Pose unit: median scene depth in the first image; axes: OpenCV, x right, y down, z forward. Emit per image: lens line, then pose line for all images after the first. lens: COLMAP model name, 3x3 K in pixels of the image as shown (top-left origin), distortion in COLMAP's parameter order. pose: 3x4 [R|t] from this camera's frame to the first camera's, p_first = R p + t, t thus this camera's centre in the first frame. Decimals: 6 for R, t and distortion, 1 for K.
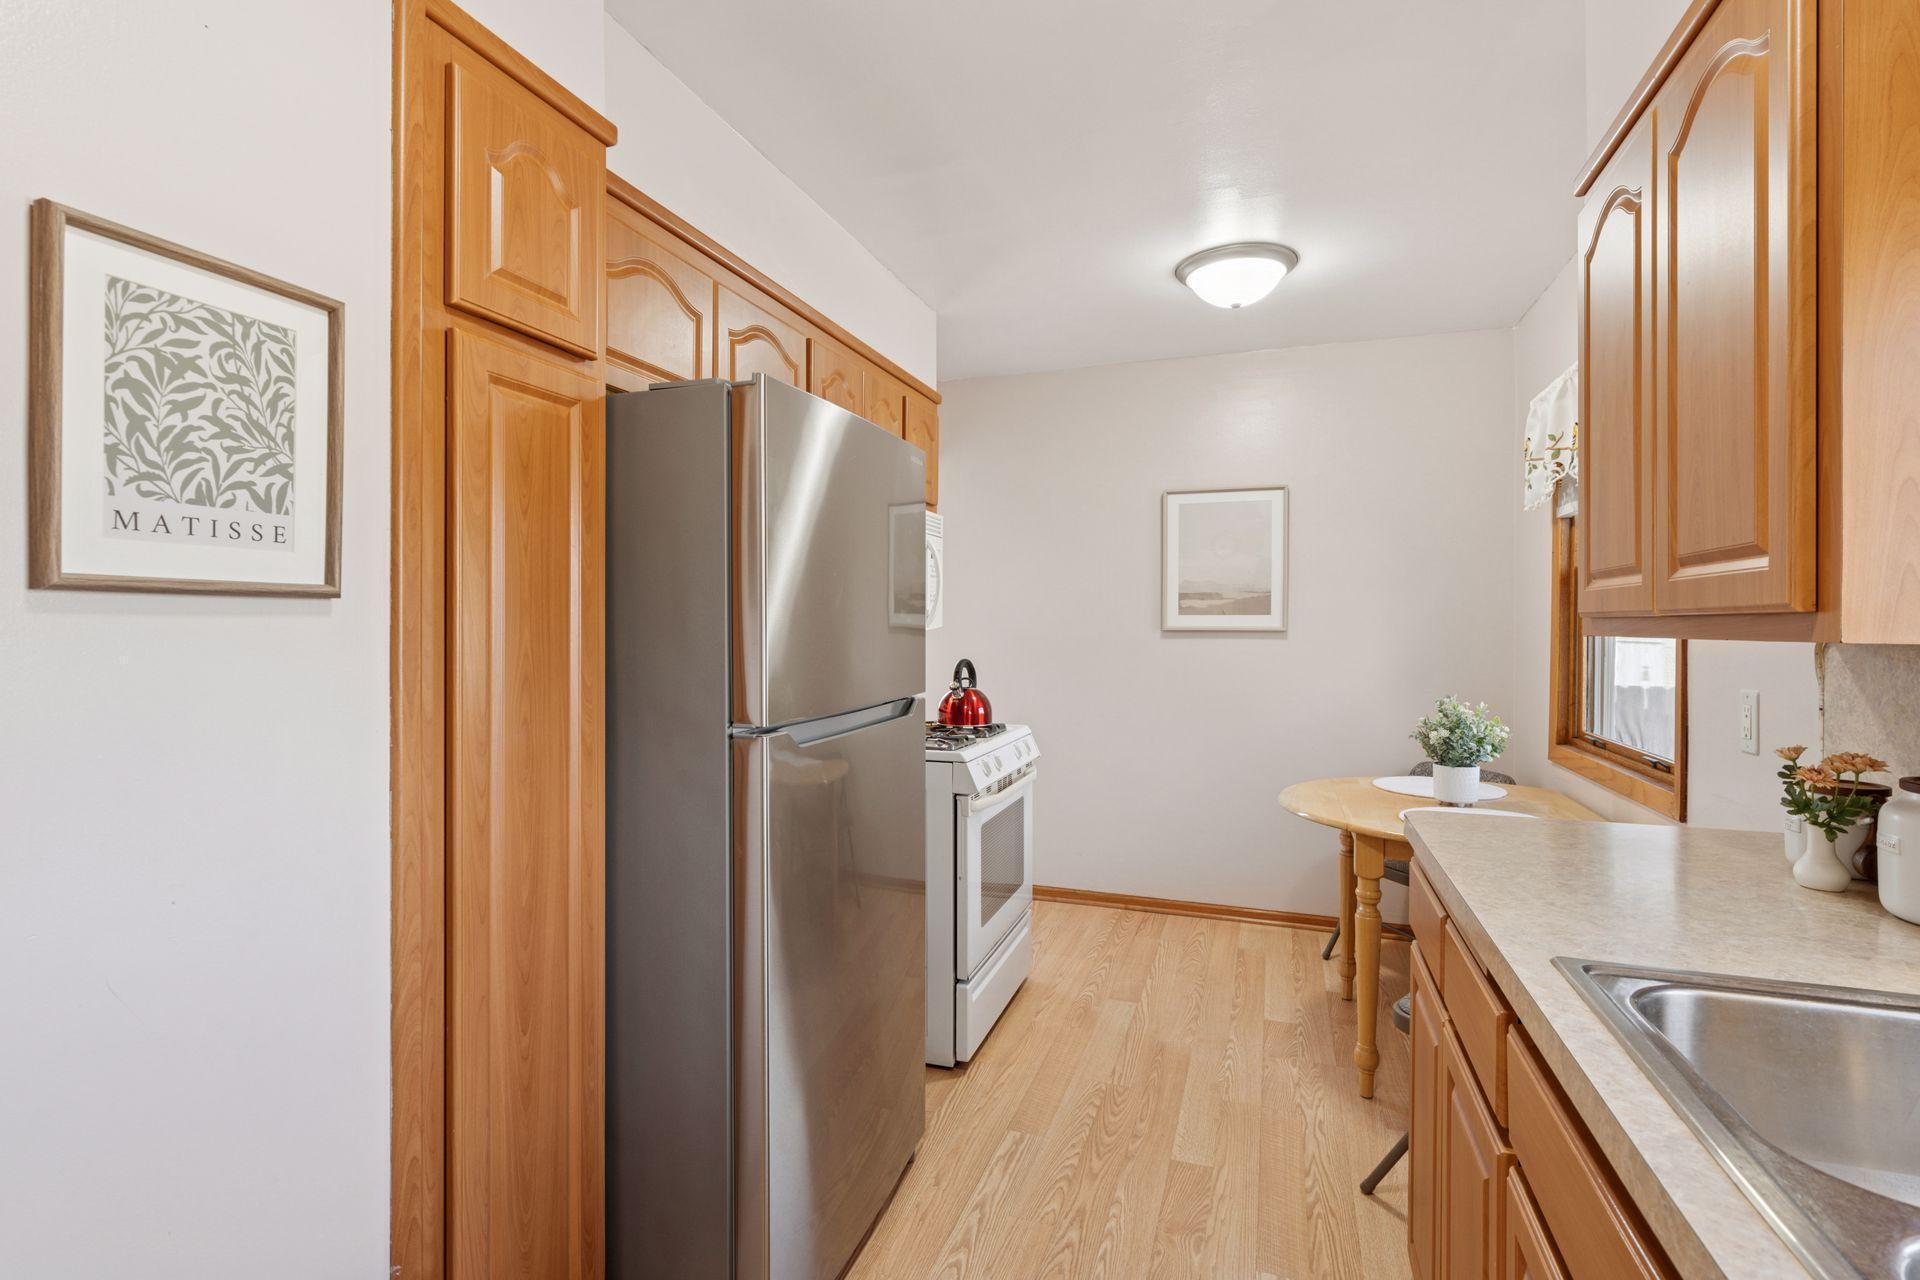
lens RADIAL K [[911.6, 0, 956.7], [0, 911.6, 637.8], [0, 0, 1]] dist [0.000021, 0.002433]
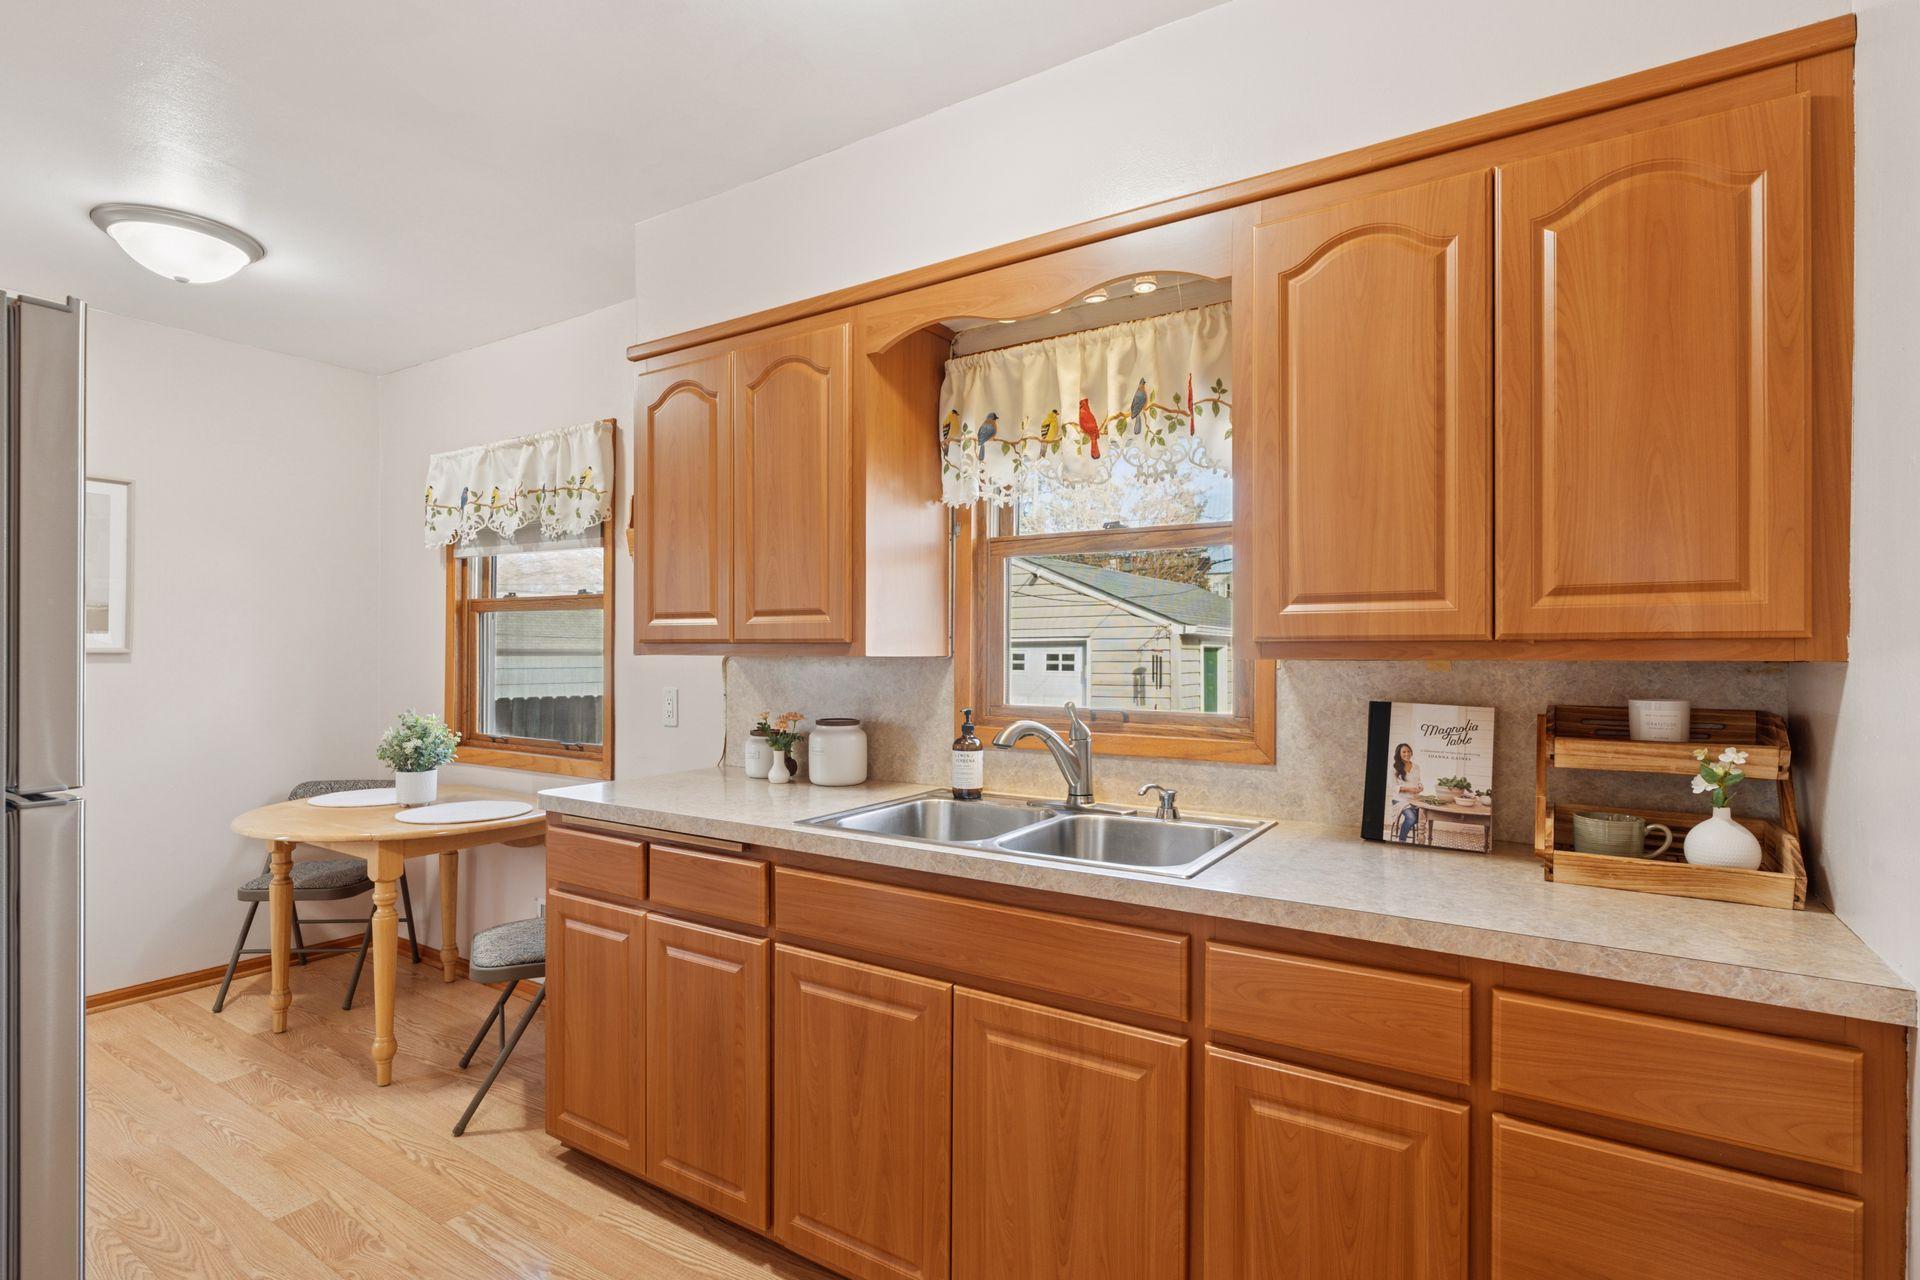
lens RADIAL K [[889.3, 0, 995.8], [0, 889.3, 661.6], [0, 0, 1]] dist [0.001027, -0.000564]
pose [[0.201180, -0.011179, 0.979490, -0.382598], [0.008127, 0.999920, 0.009743, -0.000219], [-0.979520, 0.006000, 0.201255, 0.071961]]
